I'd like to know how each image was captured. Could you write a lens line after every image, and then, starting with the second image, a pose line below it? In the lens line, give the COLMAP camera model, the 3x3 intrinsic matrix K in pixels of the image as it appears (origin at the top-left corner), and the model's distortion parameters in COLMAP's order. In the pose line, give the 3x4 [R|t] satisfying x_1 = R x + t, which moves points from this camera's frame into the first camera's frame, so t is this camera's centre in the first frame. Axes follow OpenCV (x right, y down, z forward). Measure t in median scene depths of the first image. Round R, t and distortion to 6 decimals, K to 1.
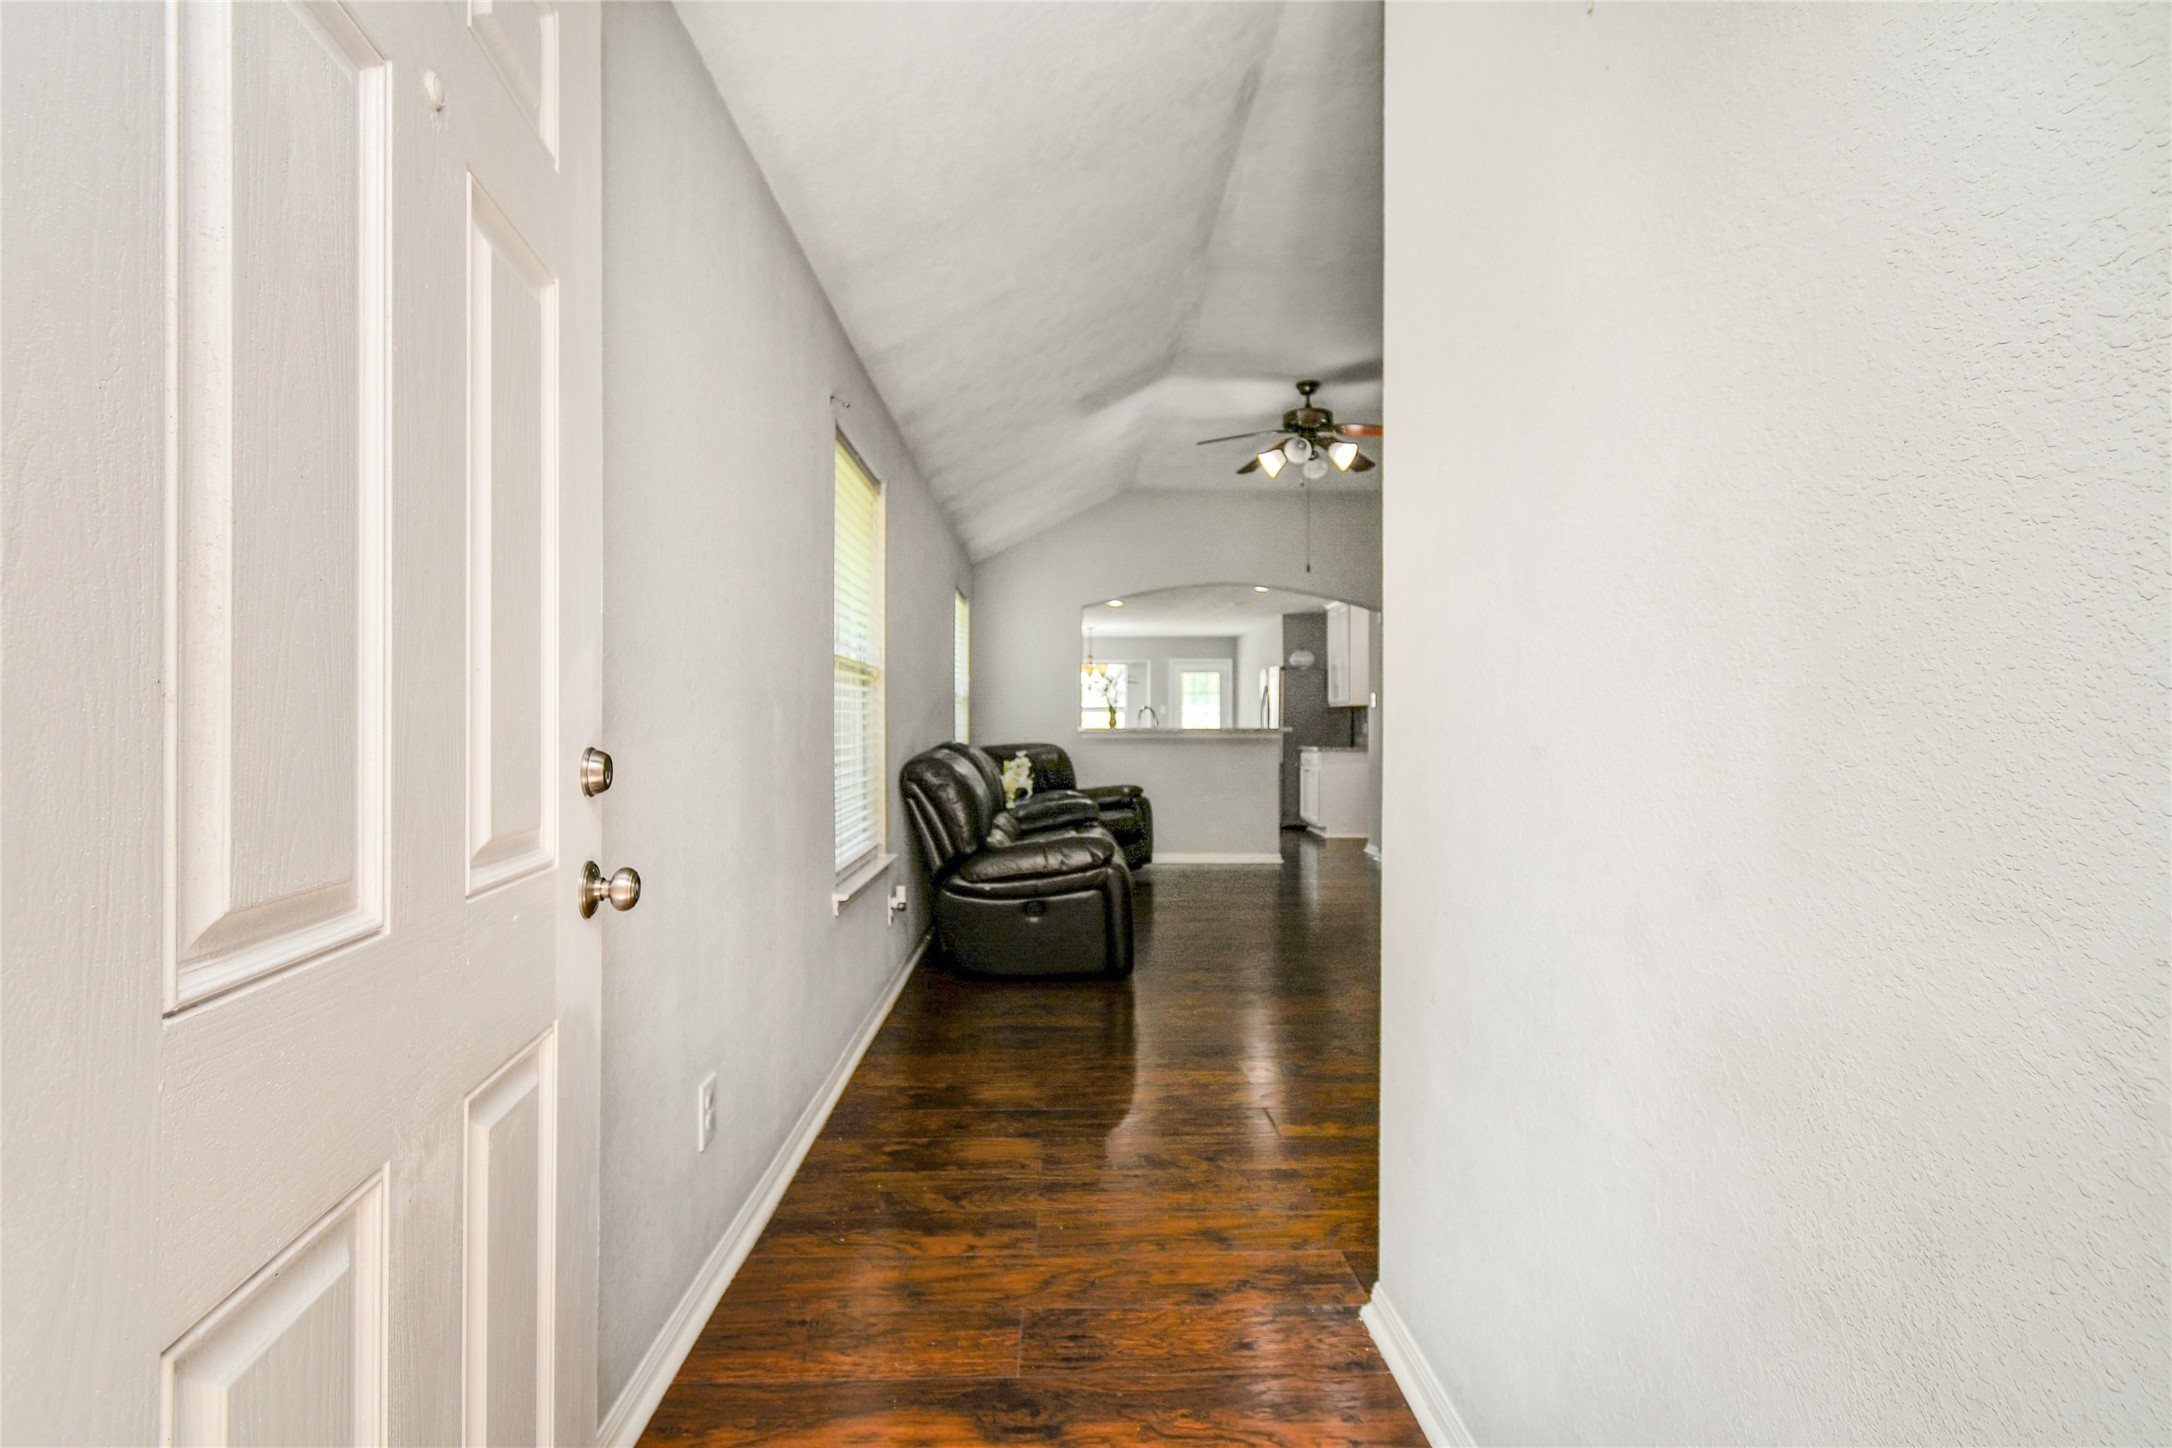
lens RADIAL K [[952.8, 0, 1083.6], [0, 952.8, 726.6], [0, 0, 1]] dist [0.001902, -0.000110]
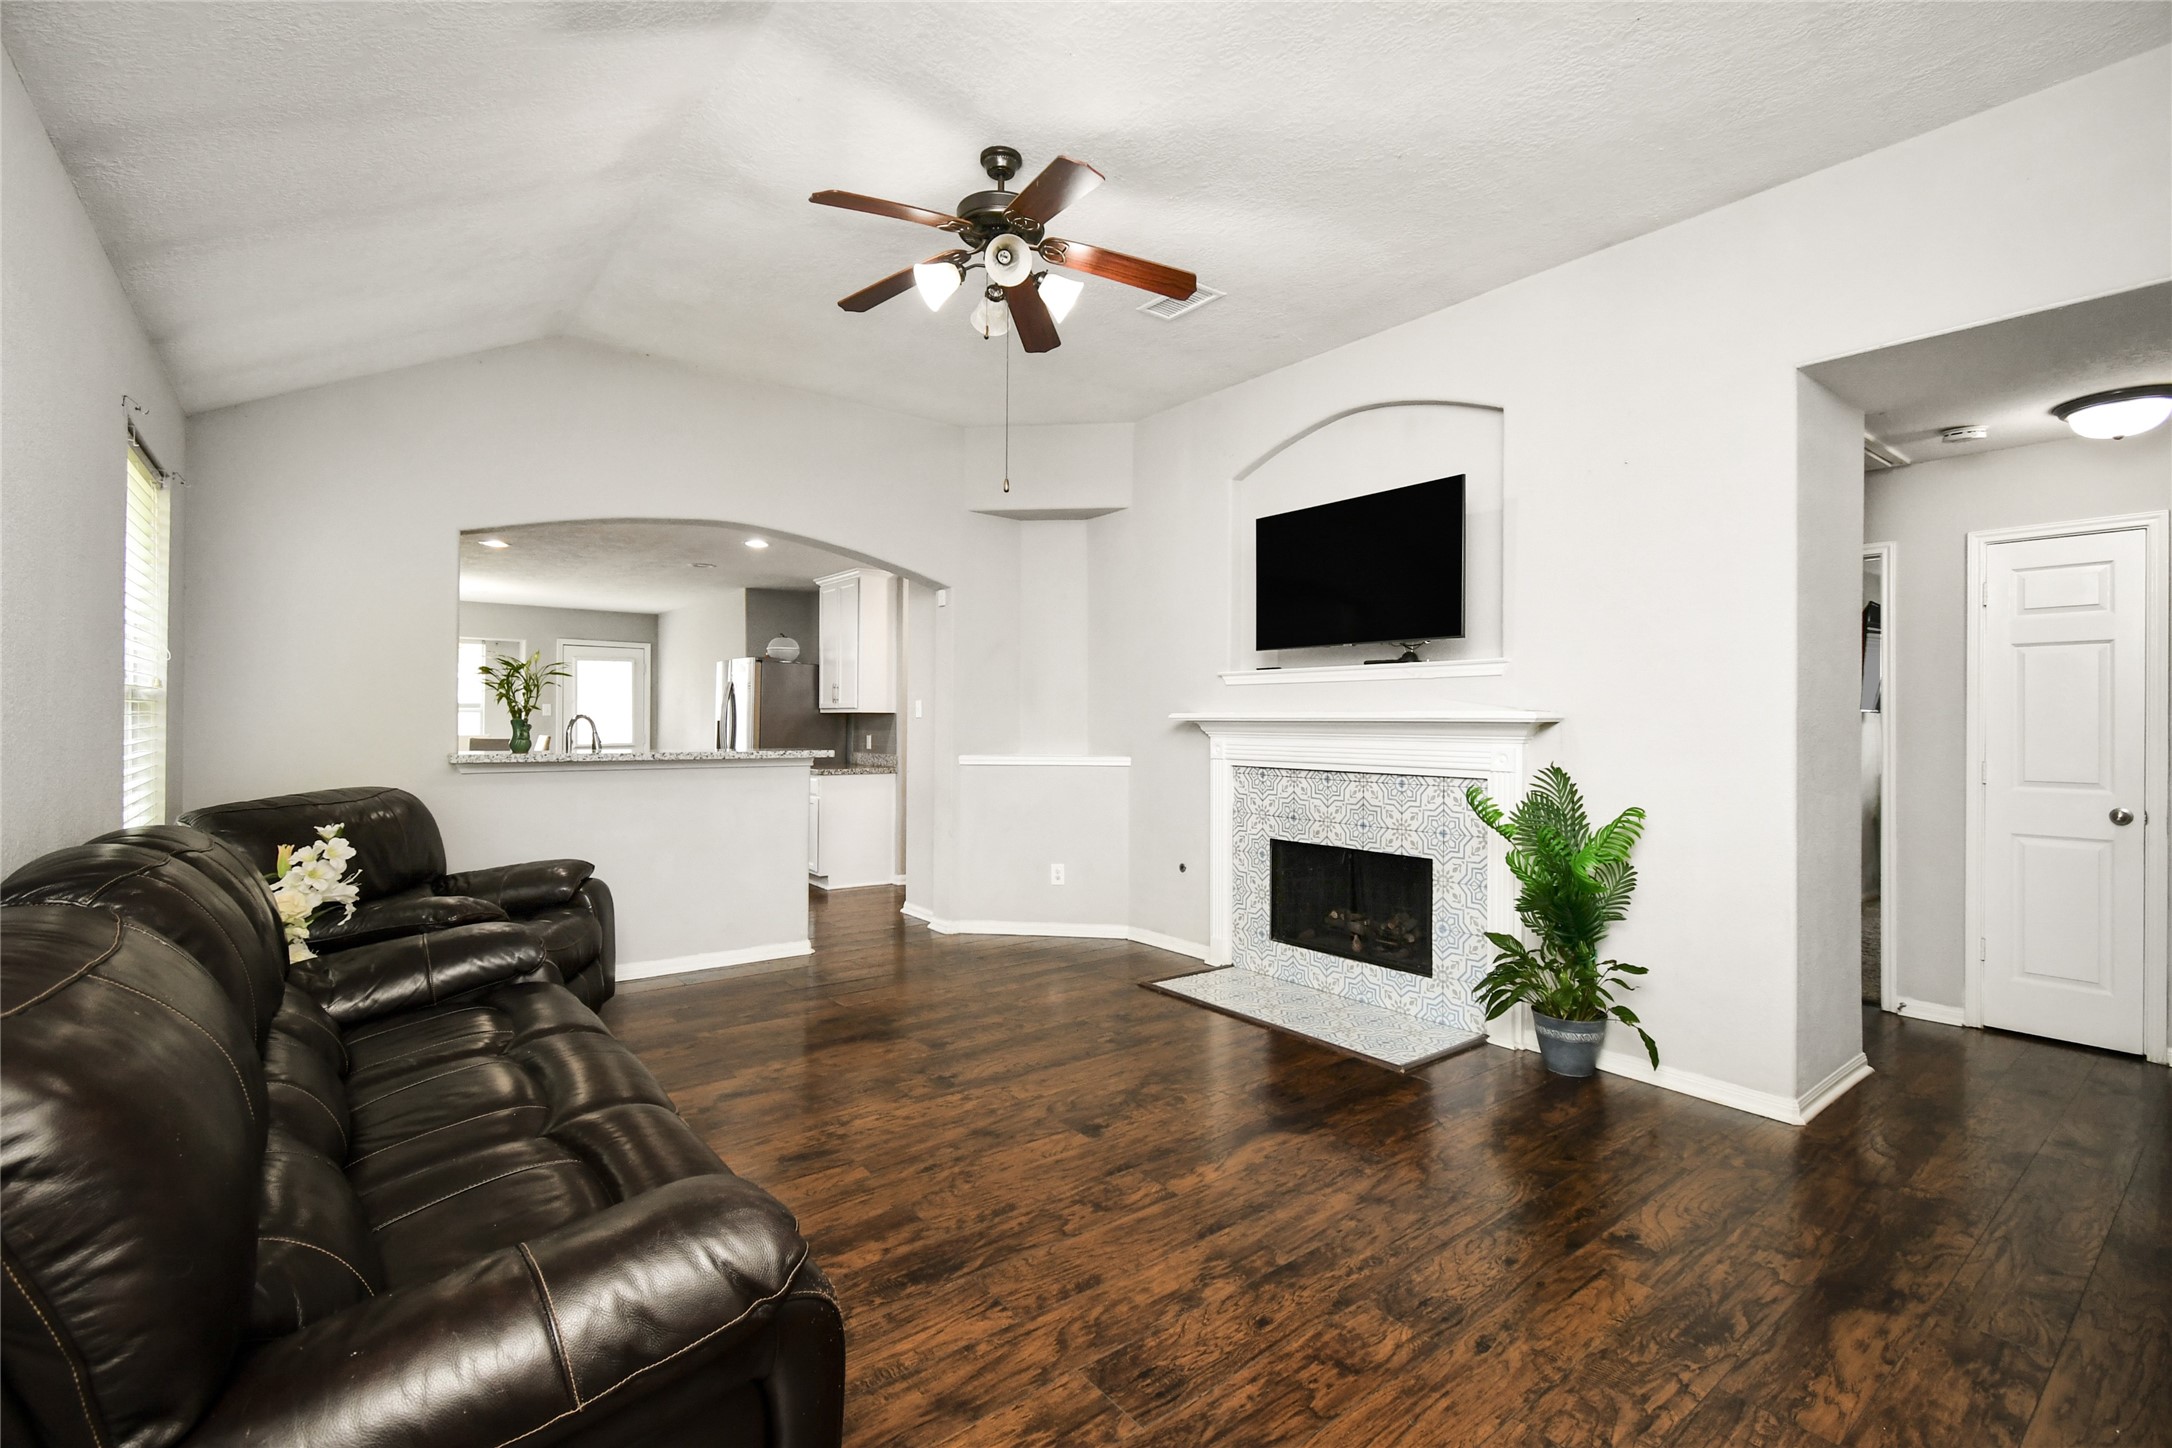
lens RADIAL K [[964.8, 0, 1084.6], [0, 964.8, 716.1], [0, 0, 1]] dist [0.001292, -0.000619]
pose [[0.802769, 0.006431, 0.596256, -0.045127], [-0.003065, 0.999973, -0.006659, -0.019941], [-0.596283, 0.003518, 0.802767, 0.376268]]
